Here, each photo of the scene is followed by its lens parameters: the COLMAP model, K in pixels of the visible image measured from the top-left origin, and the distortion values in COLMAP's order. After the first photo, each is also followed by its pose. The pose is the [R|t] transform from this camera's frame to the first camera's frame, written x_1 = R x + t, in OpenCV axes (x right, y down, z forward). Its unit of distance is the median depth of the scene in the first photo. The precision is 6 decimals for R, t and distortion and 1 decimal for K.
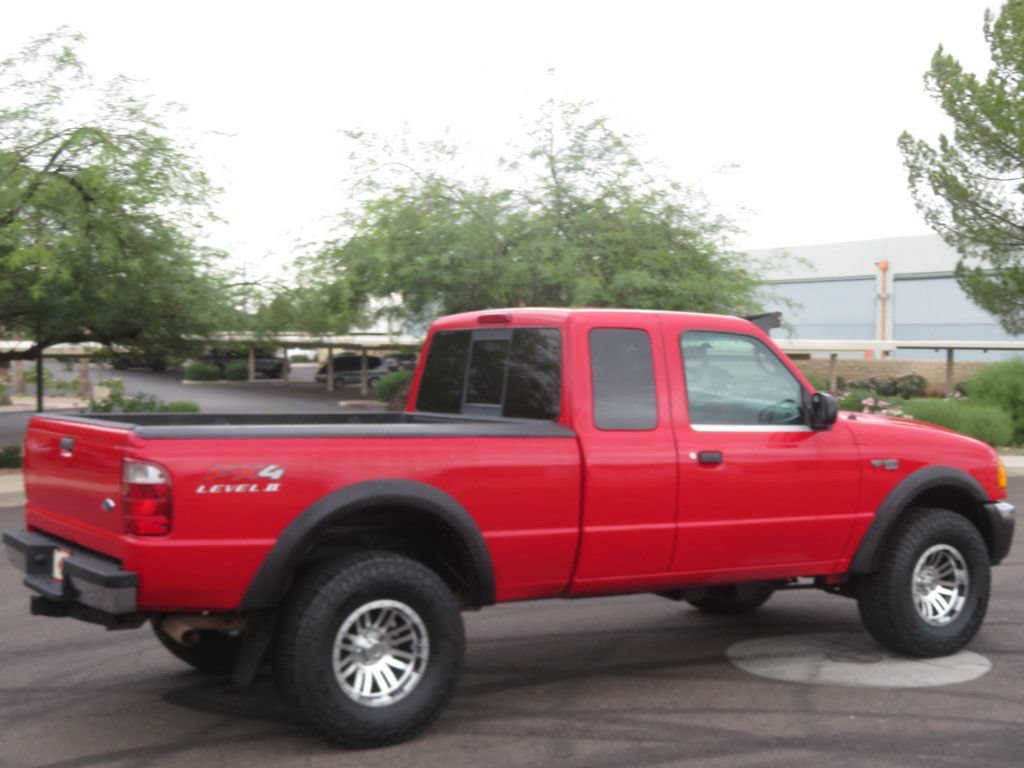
lens RADIAL K [[1330.8, 0, 512.0], [0, 1330.8, 384.0], [0, 0, 1]] dist [-0.009694, -0.089708]
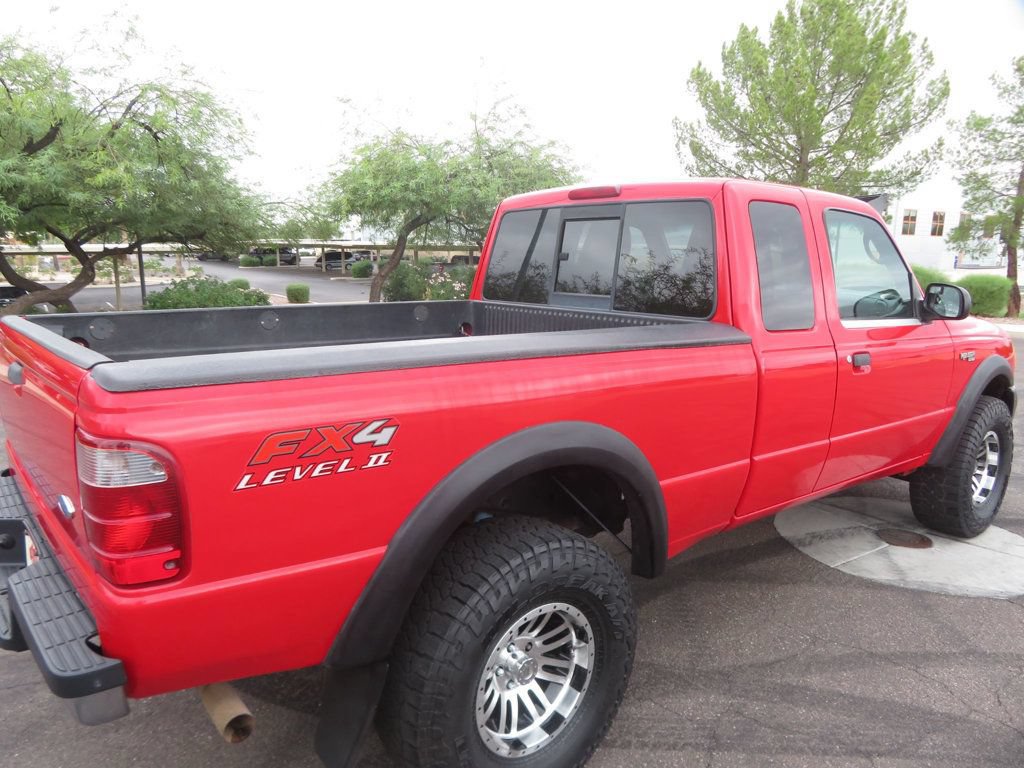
lens RADIAL K [[702.6, 0, 522.8], [0, 702.6, 382.7], [0, 0, 1]] dist [-0.045469, 0.038750]
pose [[0.990322, -0.023416, 0.136802, -0.033560], [0.000929, 0.986762, 0.162172, -0.000623], [-0.138788, -0.160475, 0.977234, 0.149400]]
